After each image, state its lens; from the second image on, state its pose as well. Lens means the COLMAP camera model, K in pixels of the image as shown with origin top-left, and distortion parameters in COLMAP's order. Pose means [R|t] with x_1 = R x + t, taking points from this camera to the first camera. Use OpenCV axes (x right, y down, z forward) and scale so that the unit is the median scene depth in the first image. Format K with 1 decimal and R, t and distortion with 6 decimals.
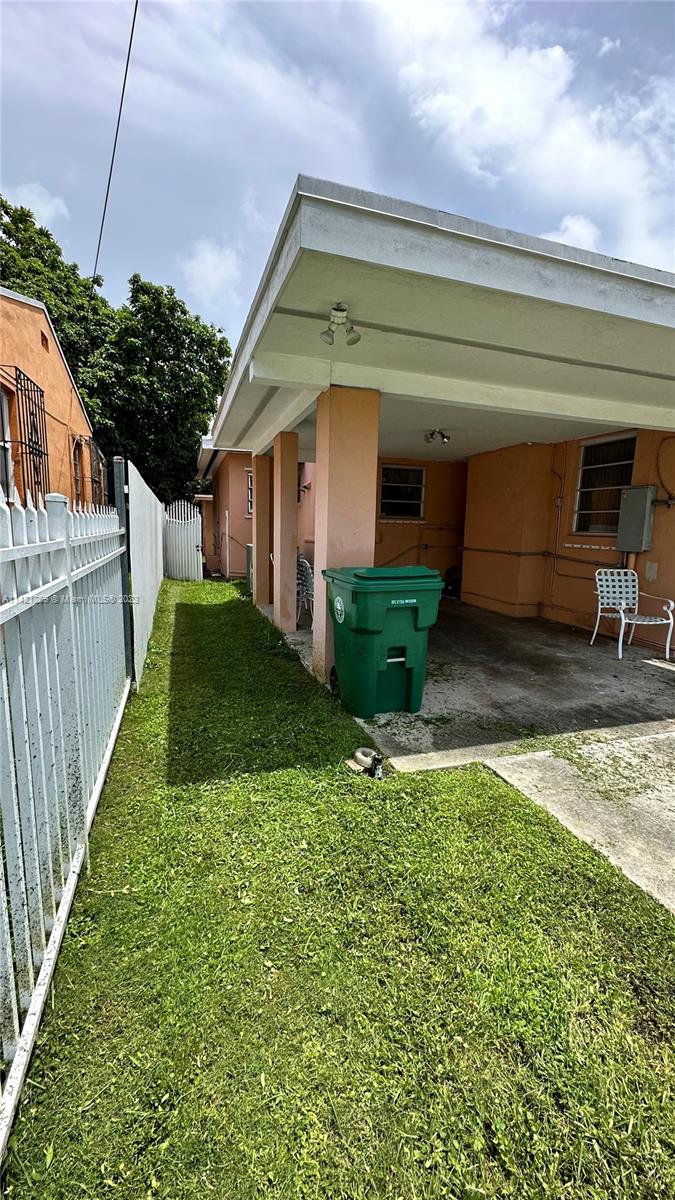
lens RADIAL K [[482.2, 0, 340.8], [0, 482.2, 601.3], [0, 0, 1]] dist [0.006730, -0.000103]
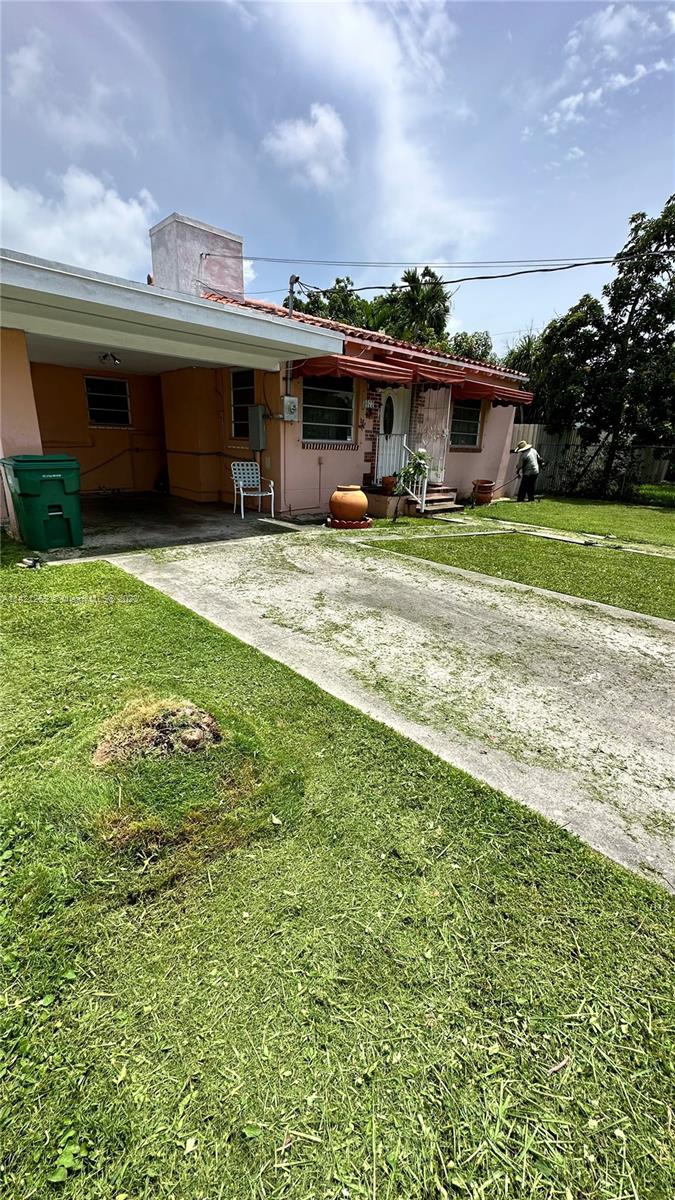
lens RADIAL K [[482.2, 0, 335.8], [0, 482.2, 597.5], [0, 0, 1]] dist [0.006730, -0.000103]
pose [[0.913991, -0.121445, 0.387132, 0.190517], [0.054771, 0.982350, 0.178856, 0.097735], [-0.402020, -0.142269, 0.904510, -0.557154]]
